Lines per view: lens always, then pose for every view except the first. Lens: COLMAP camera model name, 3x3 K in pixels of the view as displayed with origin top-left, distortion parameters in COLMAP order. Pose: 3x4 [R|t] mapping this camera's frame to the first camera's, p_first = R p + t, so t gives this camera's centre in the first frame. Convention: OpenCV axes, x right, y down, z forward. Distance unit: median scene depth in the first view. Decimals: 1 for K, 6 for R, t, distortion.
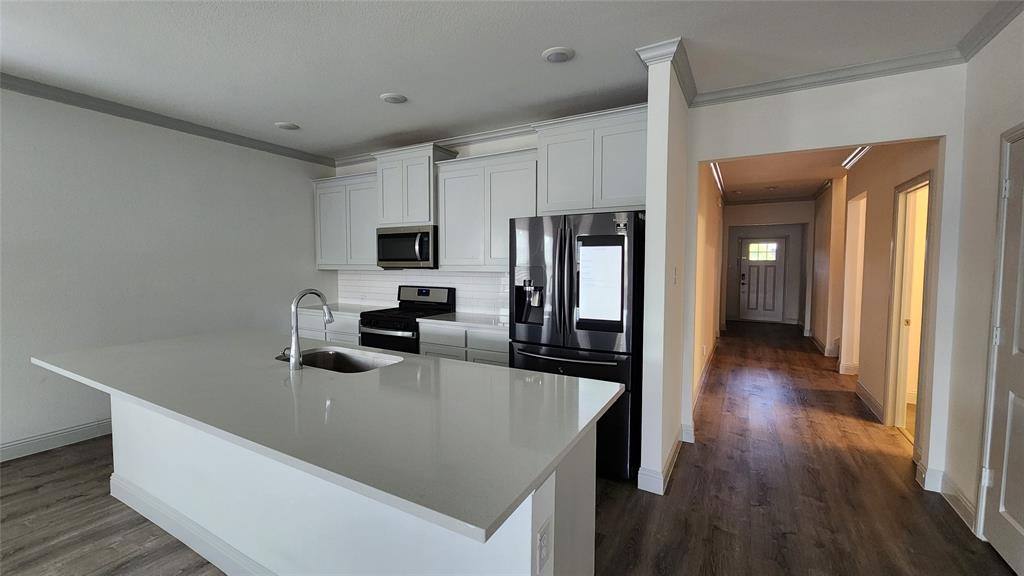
lens RADIAL K [[418.6, 0, 502.5], [0, 418.6, 286.0], [0, 0, 1]] dist [0.002151, 0.000394]
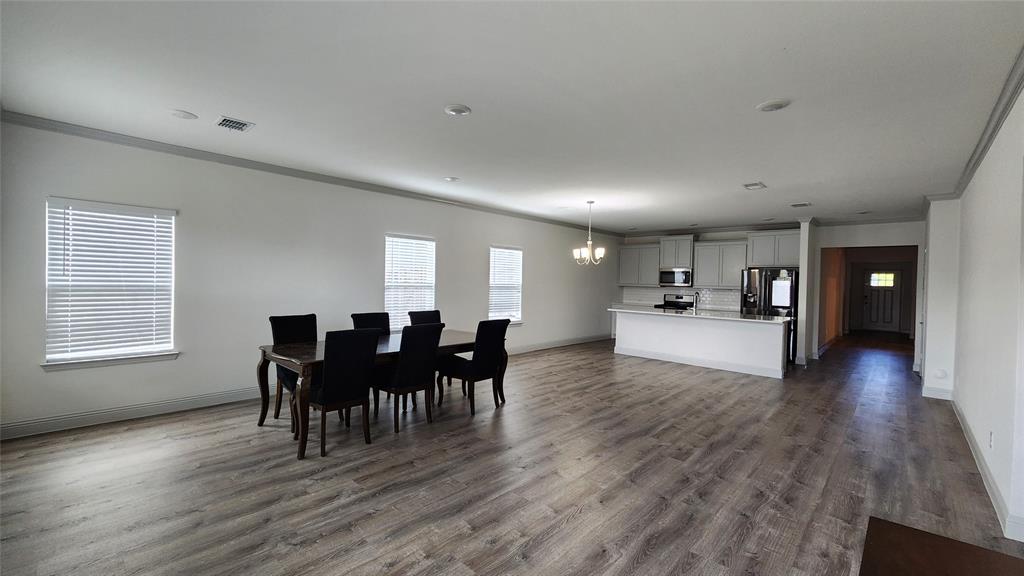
lens RADIAL K [[418.6, 0, 502.5], [0, 418.6, 286.0], [0, 0, 1]] dist [0.002151, 0.000394]
pose [[0.971836, 0.024178, -0.234416, -0.639523], [-0.033798, 0.998740, -0.037108, 0.075586], [0.233223, 0.043986, 0.971428, -1.507437]]
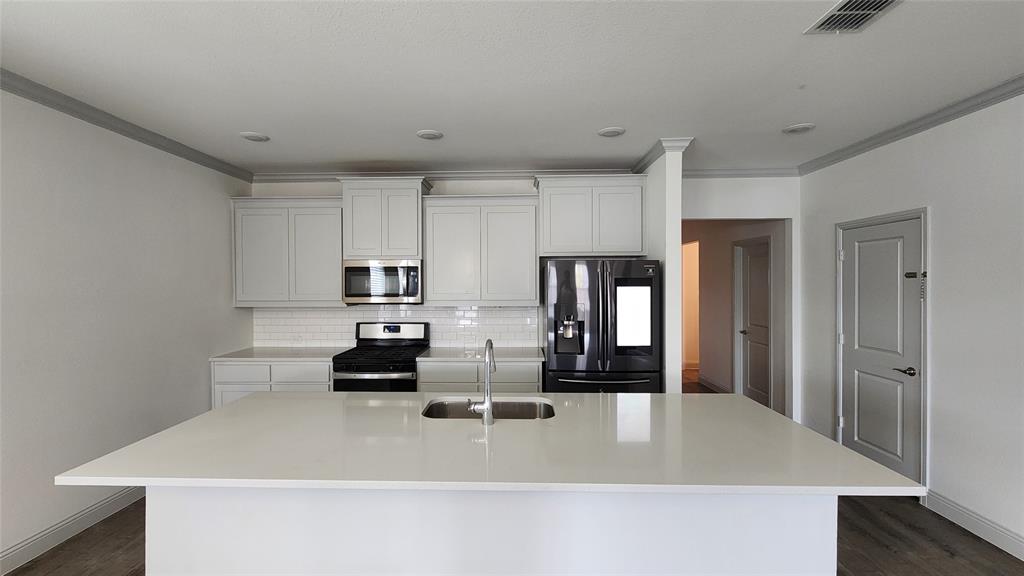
lens RADIAL K [[418.6, 0, 502.5], [0, 418.6, 286.0], [0, 0, 1]] dist [0.002151, 0.000394]
pose [[0.881412, -0.010725, 0.472226, -0.456400], [0.032488, 0.998751, -0.037956, -0.040926], [-0.471229, 0.048796, 0.880660, 0.058214]]
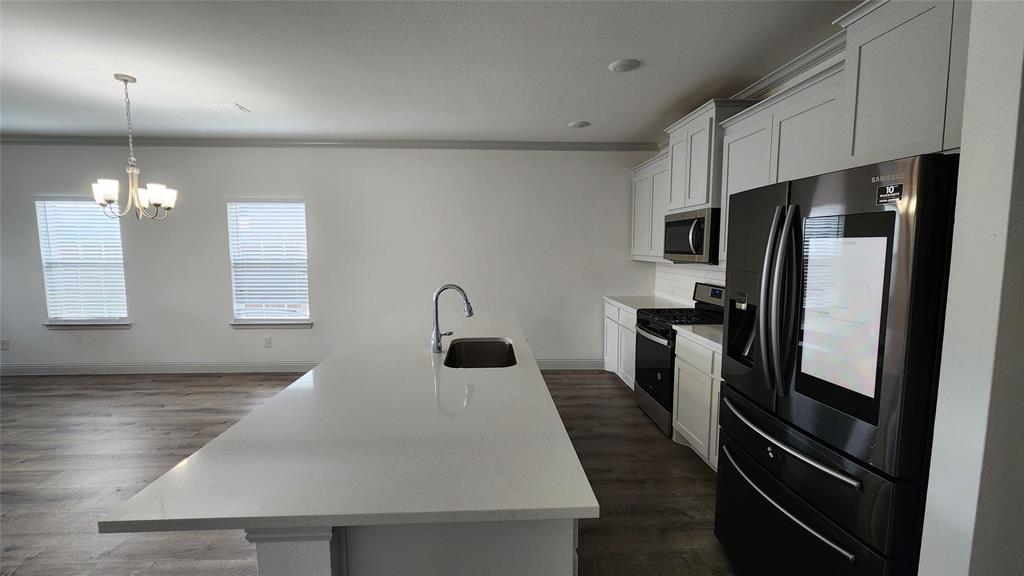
lens RADIAL K [[418.6, 0, 502.5], [0, 418.6, 286.0], [0, 0, 1]] dist [0.002151, 0.000394]
pose [[0.536034, 0.076218, -0.840749, 0.286169], [-0.044401, 0.997083, 0.062082, -0.032955], [0.843028, 0.004052, 0.537854, 0.261978]]
